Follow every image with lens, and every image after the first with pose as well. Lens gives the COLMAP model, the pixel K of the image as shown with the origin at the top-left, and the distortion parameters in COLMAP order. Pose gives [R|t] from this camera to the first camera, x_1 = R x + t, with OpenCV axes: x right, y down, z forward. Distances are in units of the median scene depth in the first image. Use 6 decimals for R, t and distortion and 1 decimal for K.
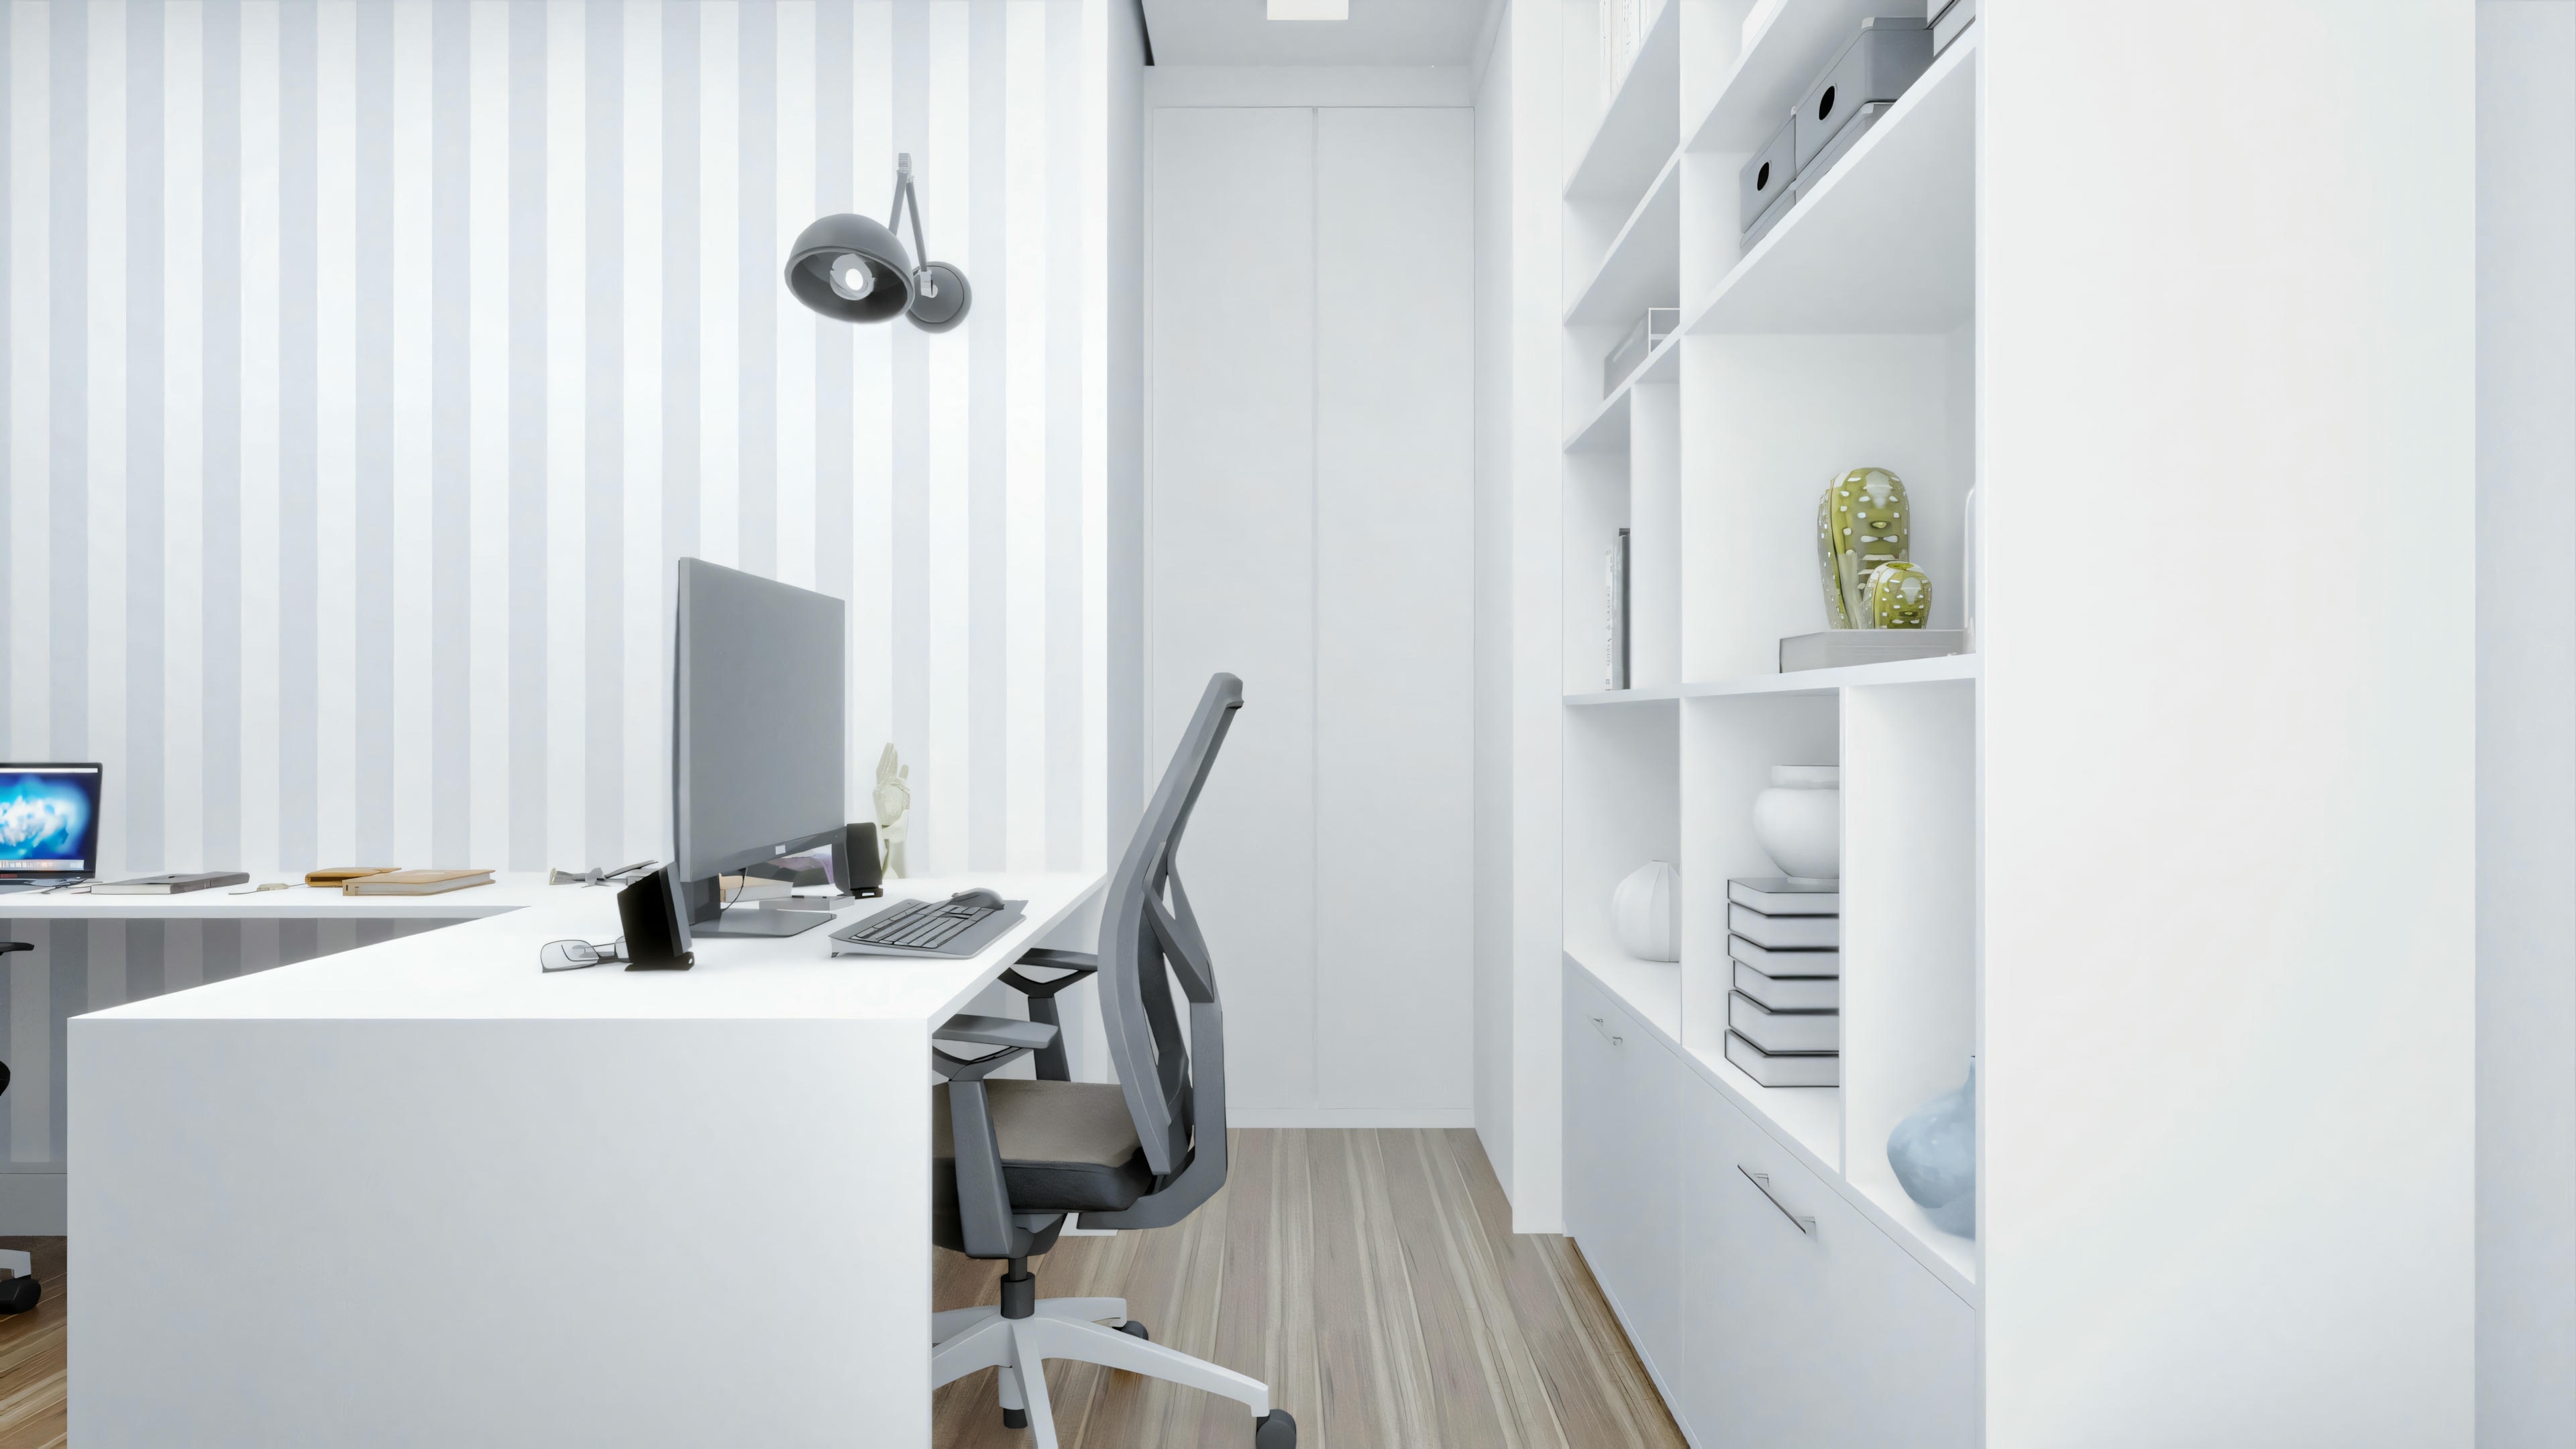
lens RADIAL K [[901.5, 0, 1288.0], [0, 901.5, 724.5], [0, 0, 1]] dist [-0.001256, 0.000000]
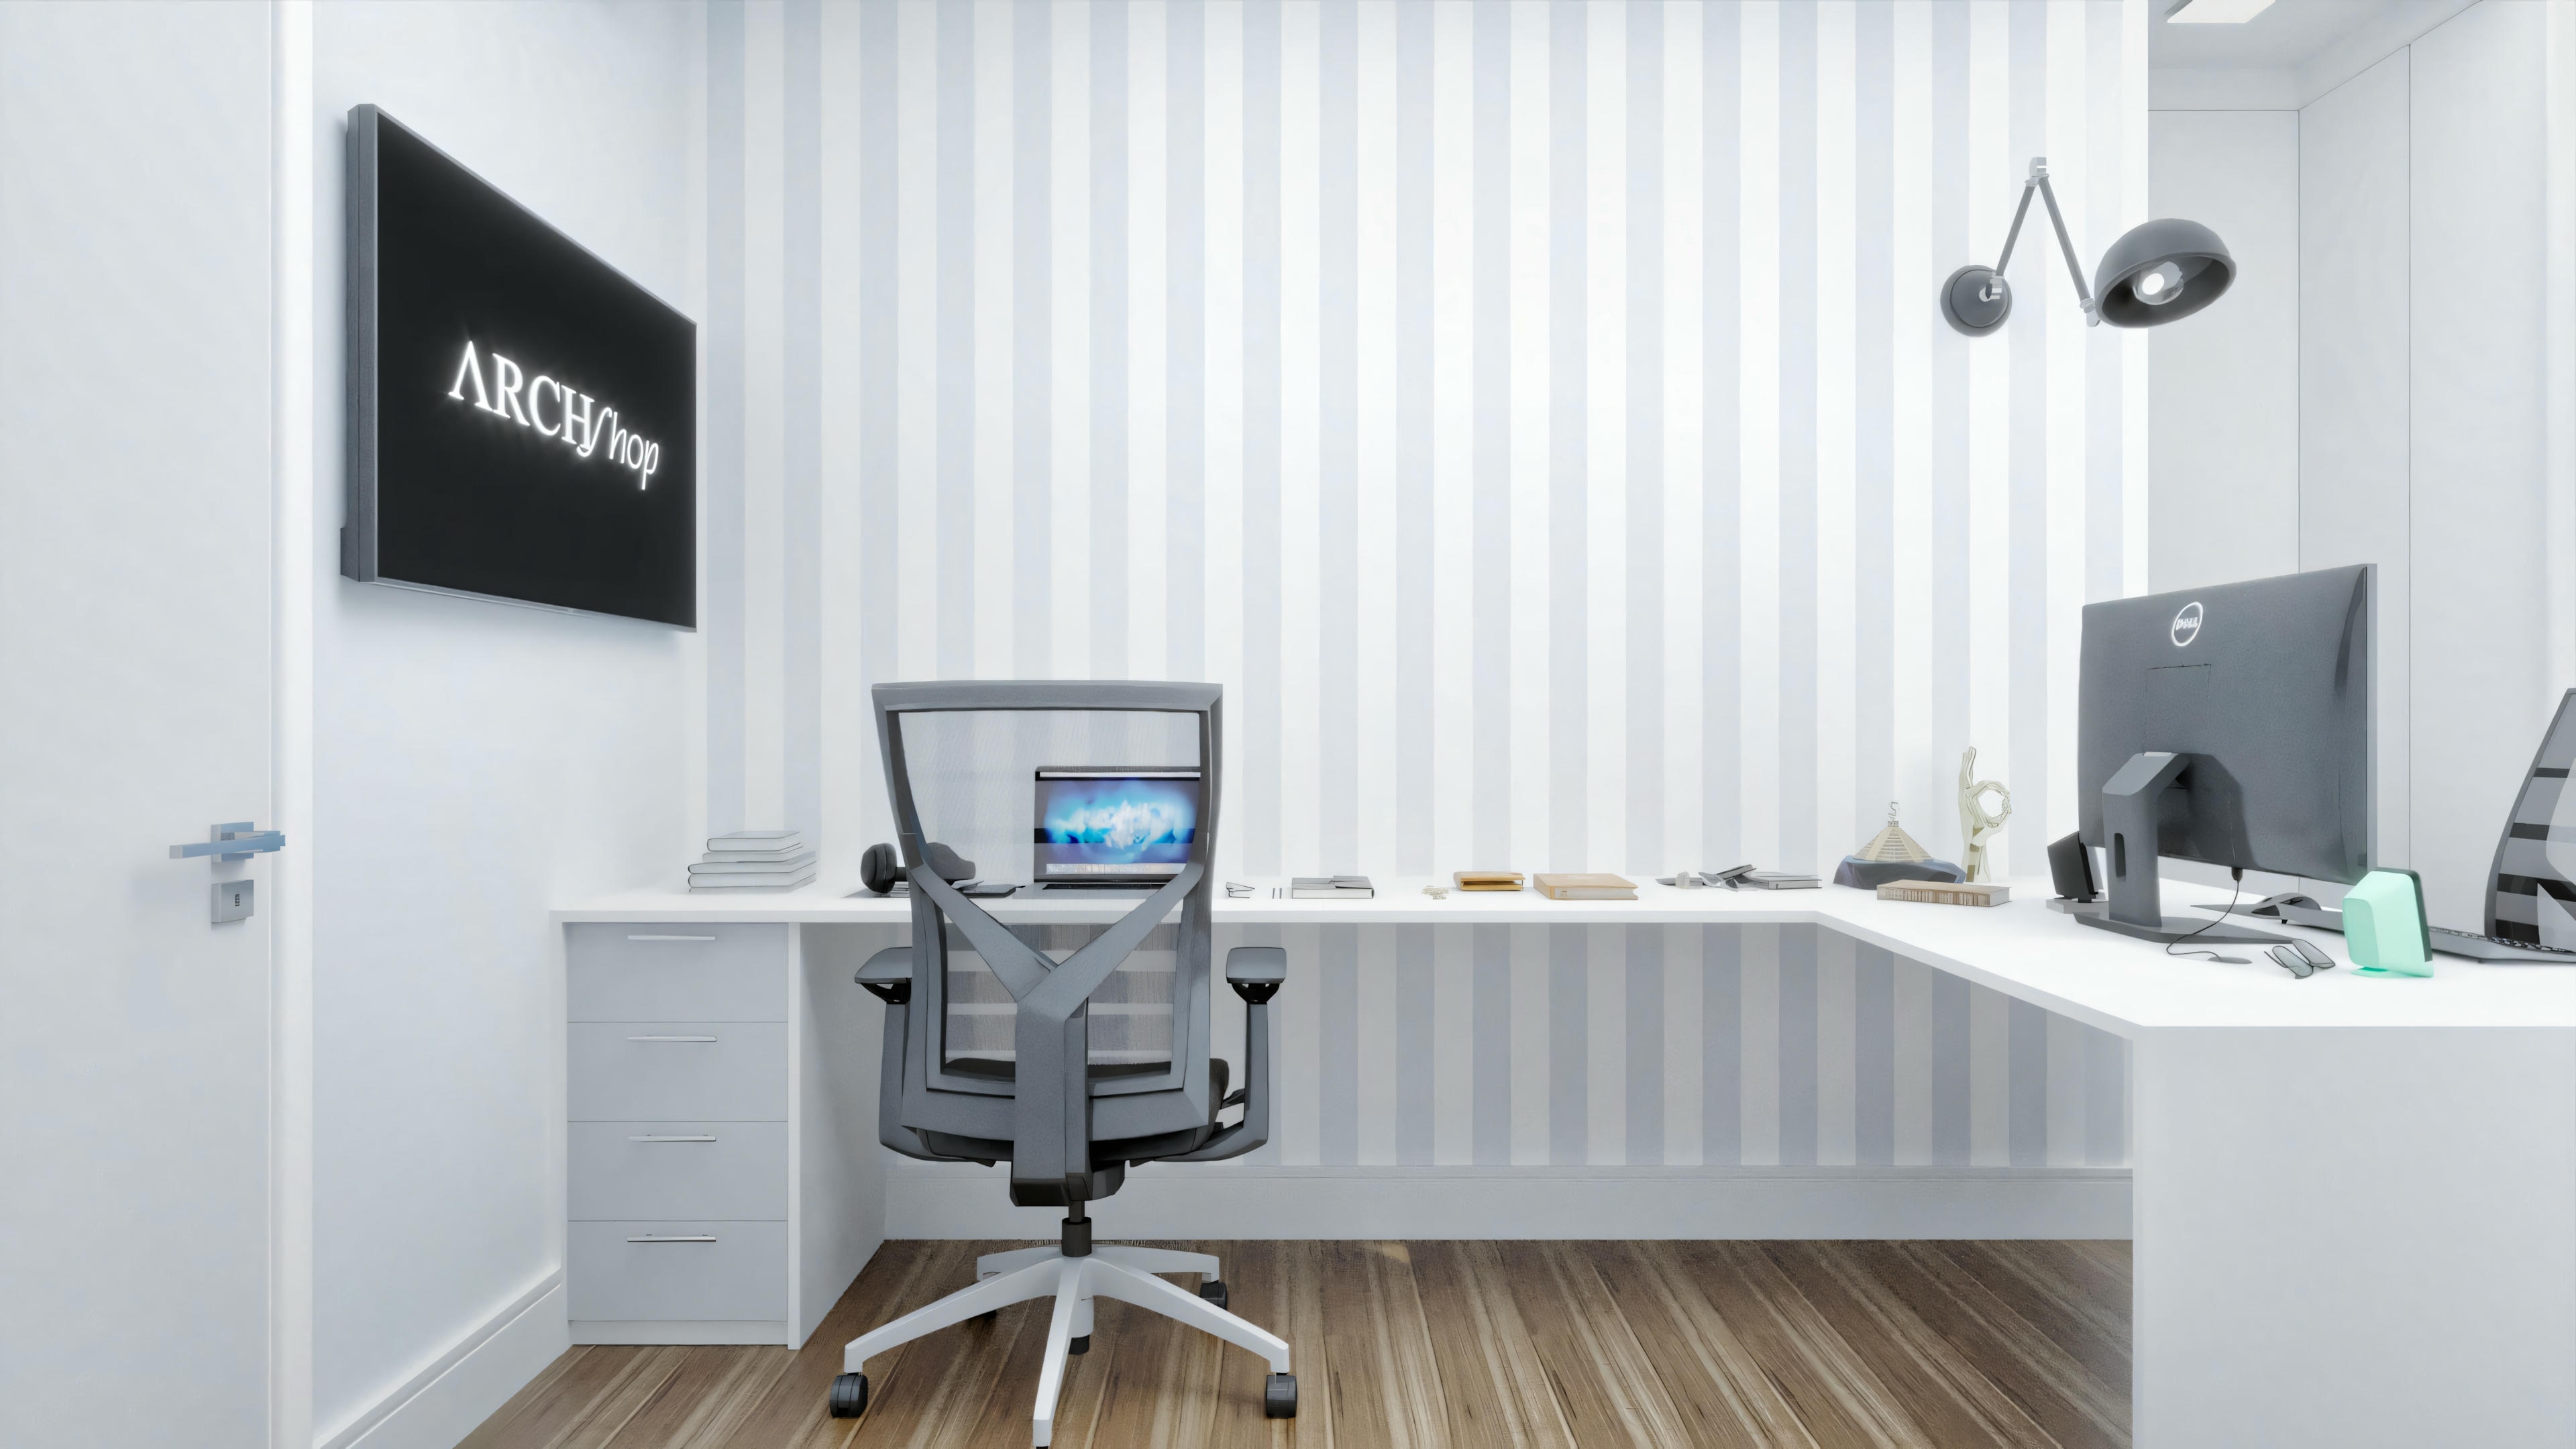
lens RADIAL K [[905.2, 0, 1286.6], [0, 905.2, 732.7], [0, 0, 1]] dist [-0.001557, -0.000154]
pose [[0.999999, 0.000948, -0.001221, -1.232010], [-0.000943, 0.999990, 0.004392, 0.000870], [0.001225, -0.004390, 0.999990, -0.001681]]
